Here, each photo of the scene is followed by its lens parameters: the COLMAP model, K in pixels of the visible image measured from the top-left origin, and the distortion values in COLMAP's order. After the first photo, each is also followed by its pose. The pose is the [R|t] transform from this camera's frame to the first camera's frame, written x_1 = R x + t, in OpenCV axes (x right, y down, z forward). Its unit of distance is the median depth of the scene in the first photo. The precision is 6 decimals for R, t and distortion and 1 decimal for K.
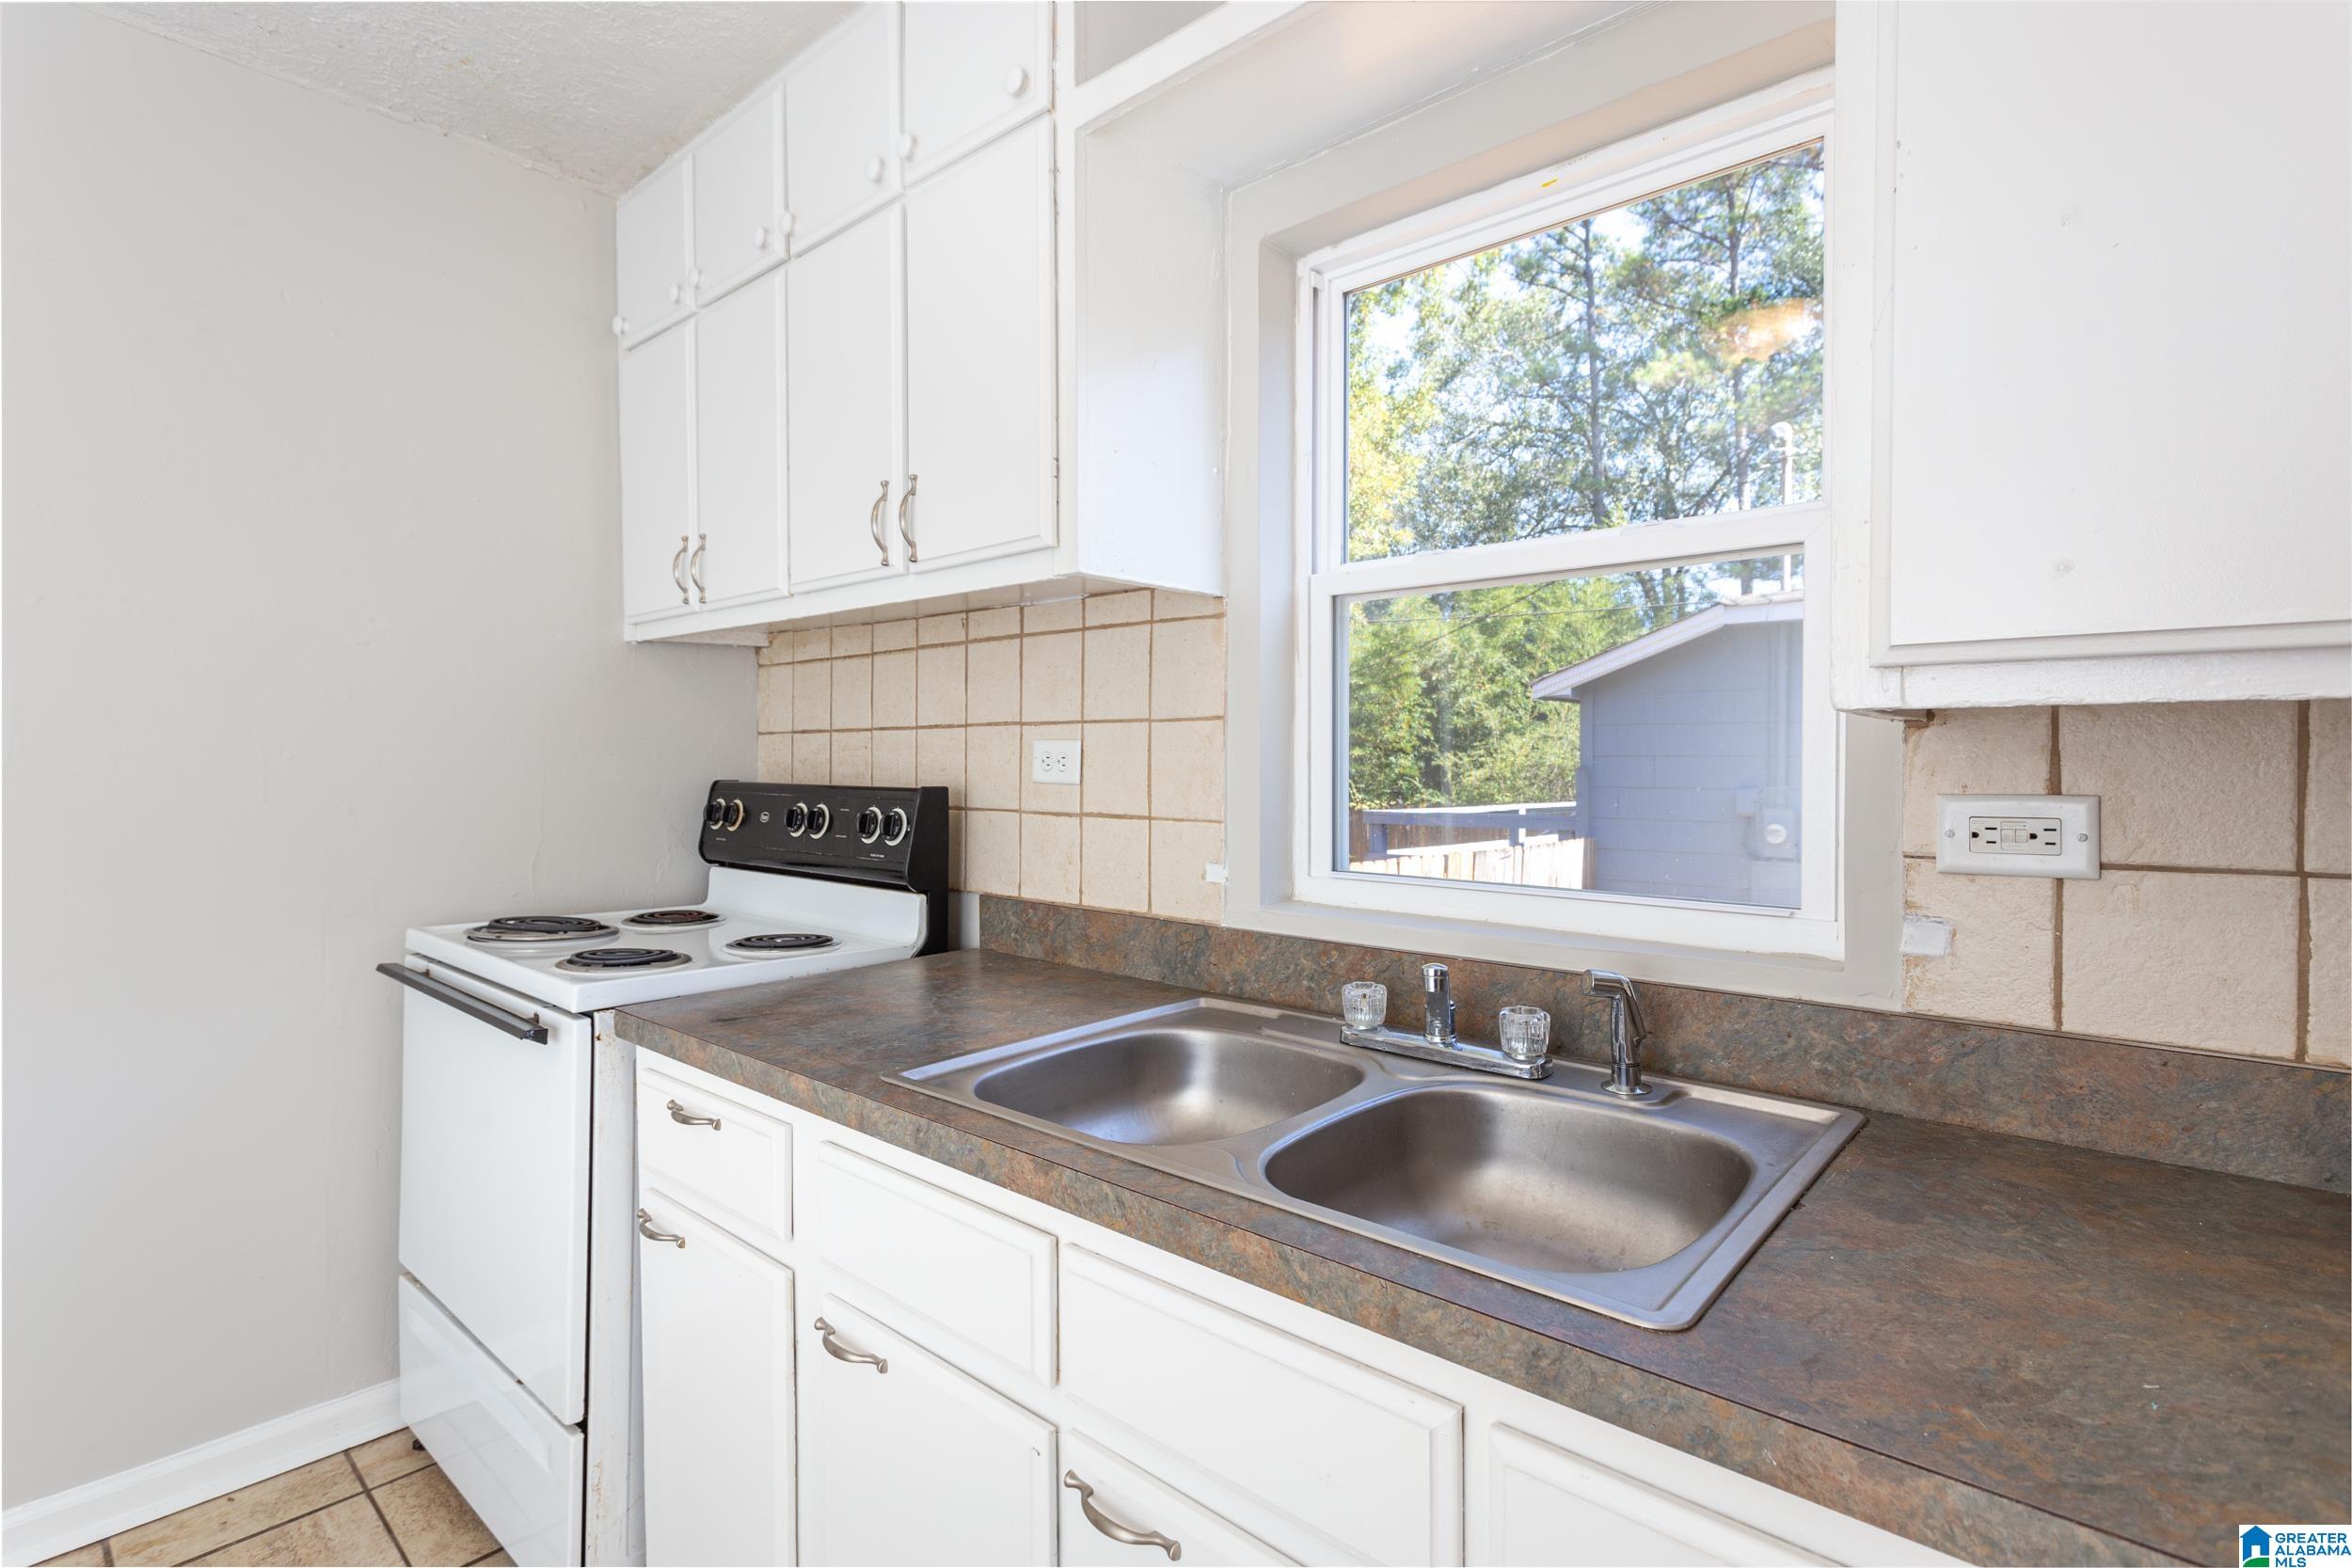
lens RADIAL K [[1144.5, 0, 1170.1], [0, 1144.5, 773.8], [0, 0, 1]] dist [0.016424, -0.003571]
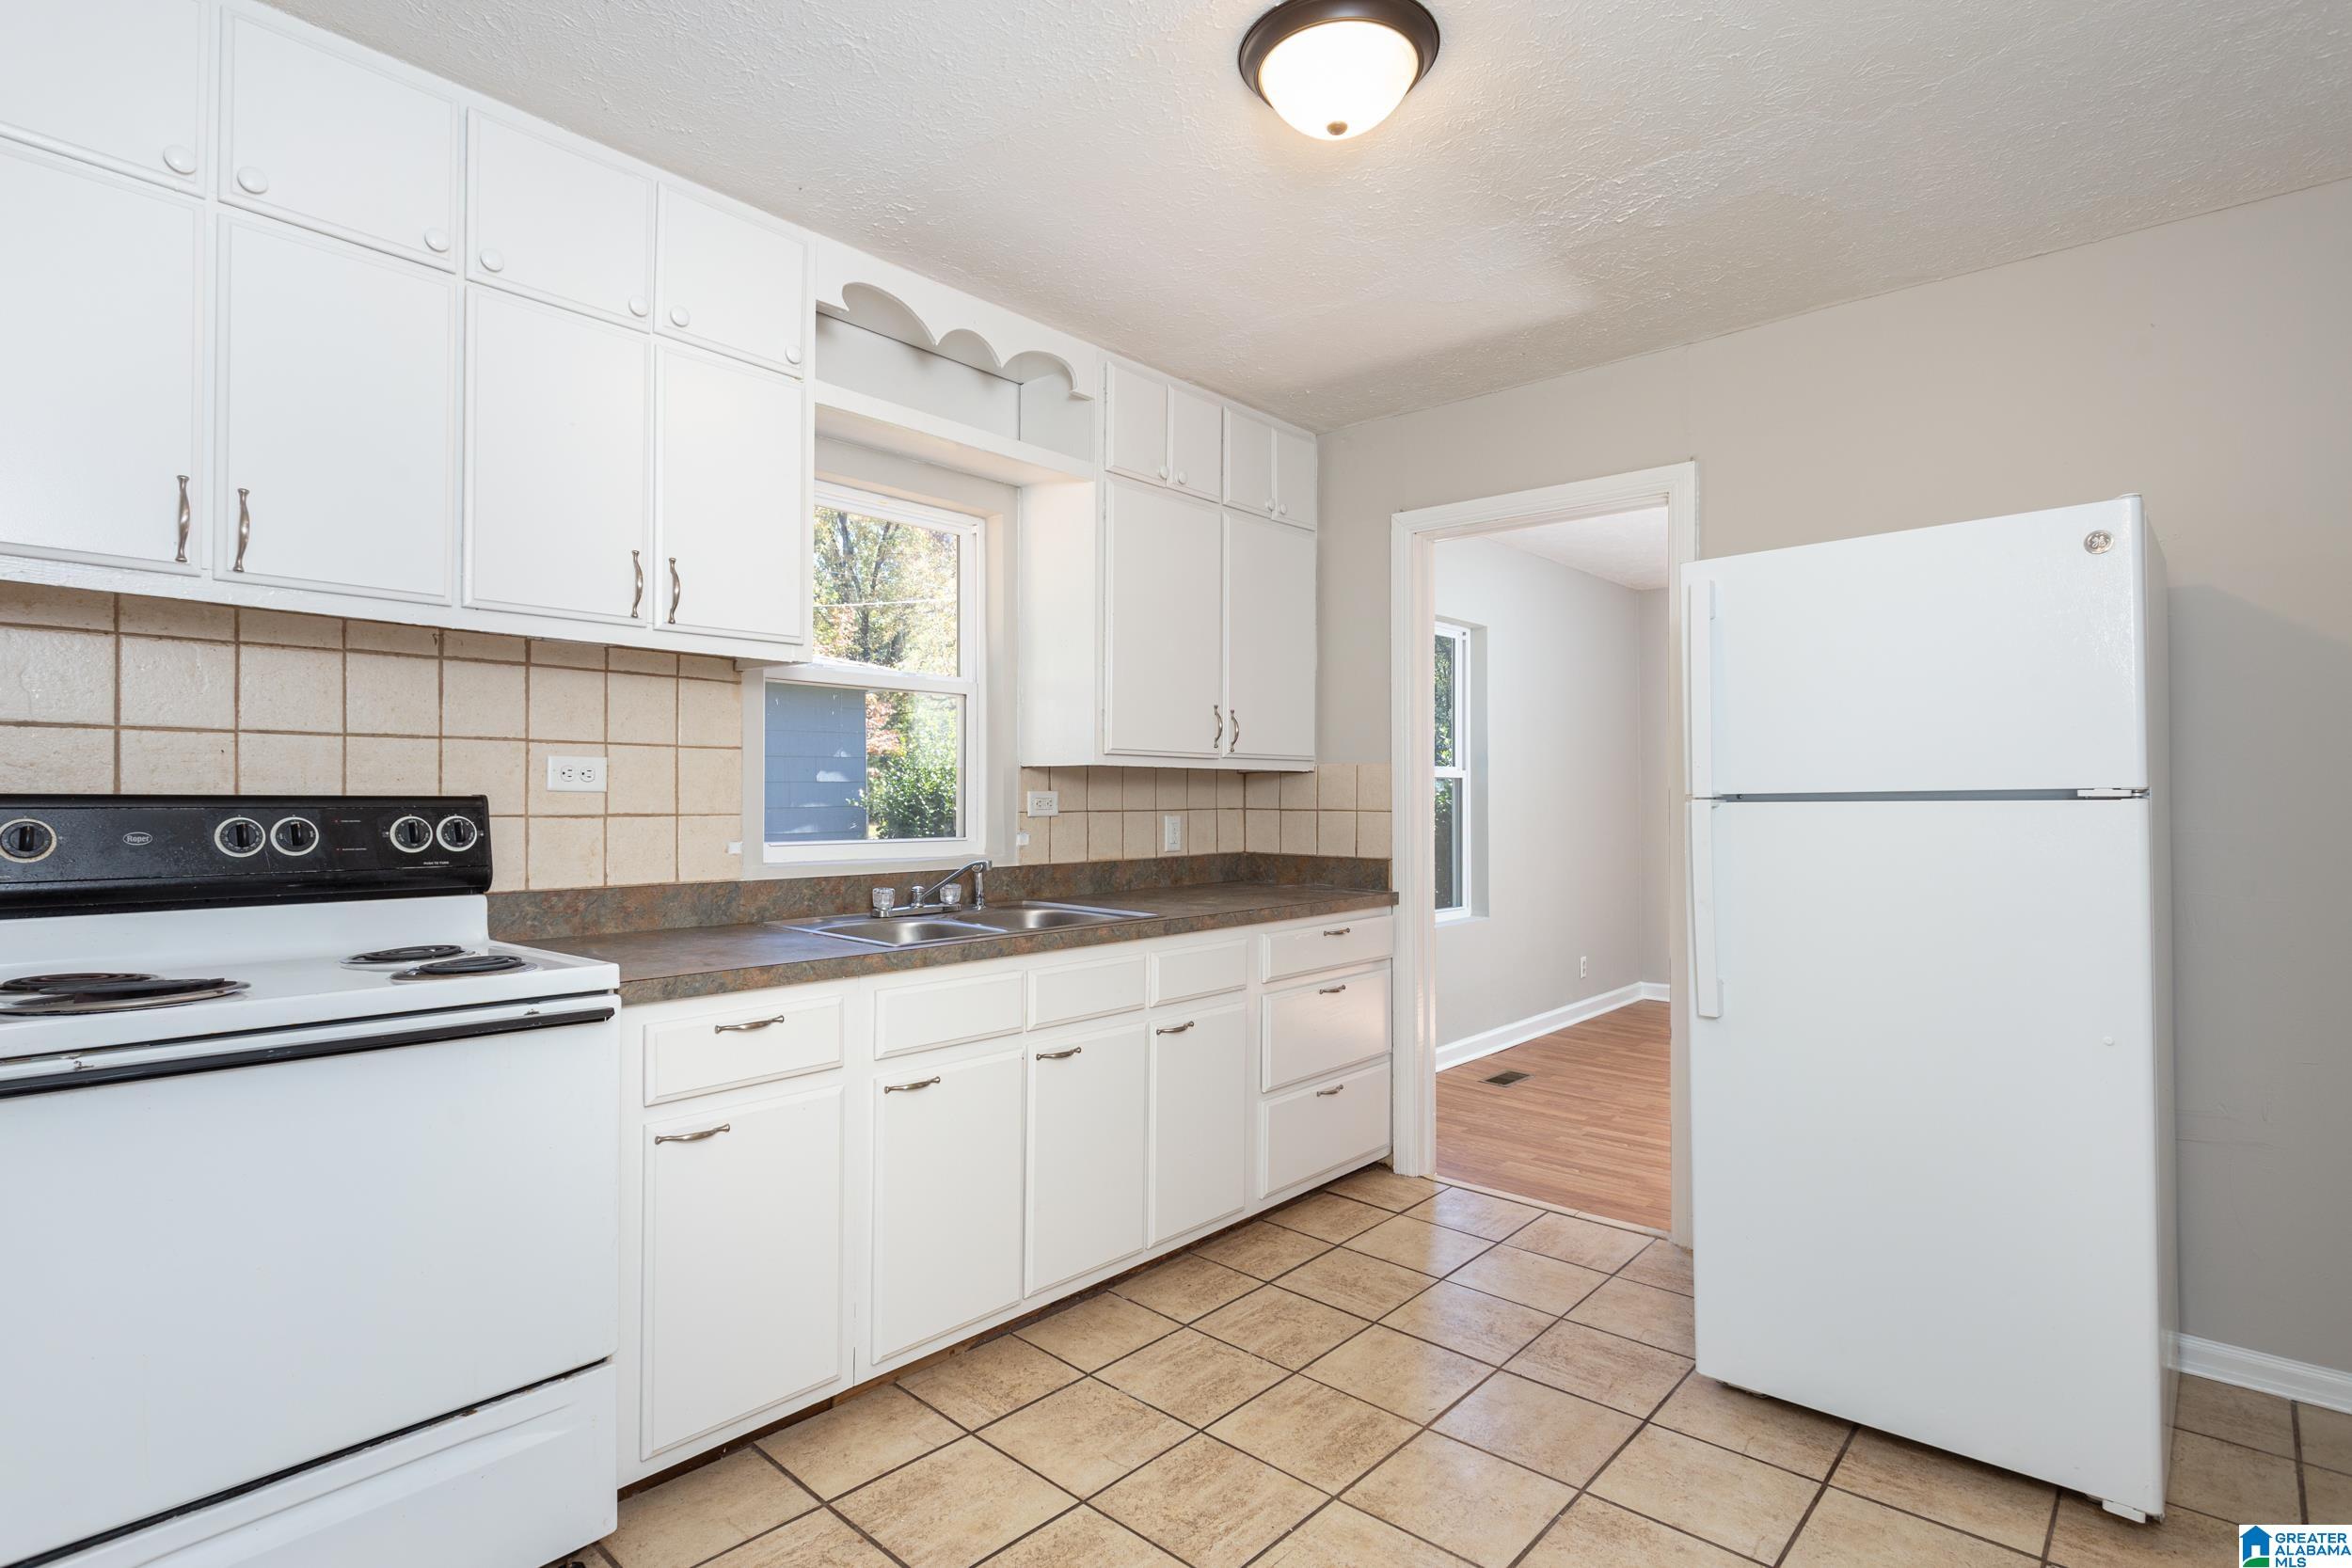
lens RADIAL K [[1144.5, 0, 1177.9], [0, 1144.5, 787.0], [0, 0, 1]] dist [0.016424, -0.003571]
pose [[-0.010374, 0.012857, 0.999864, -1.398993], [0.015811, 0.999794, -0.012692, 0.031222], [-0.999821, 0.015677, -0.010575, 0.383998]]
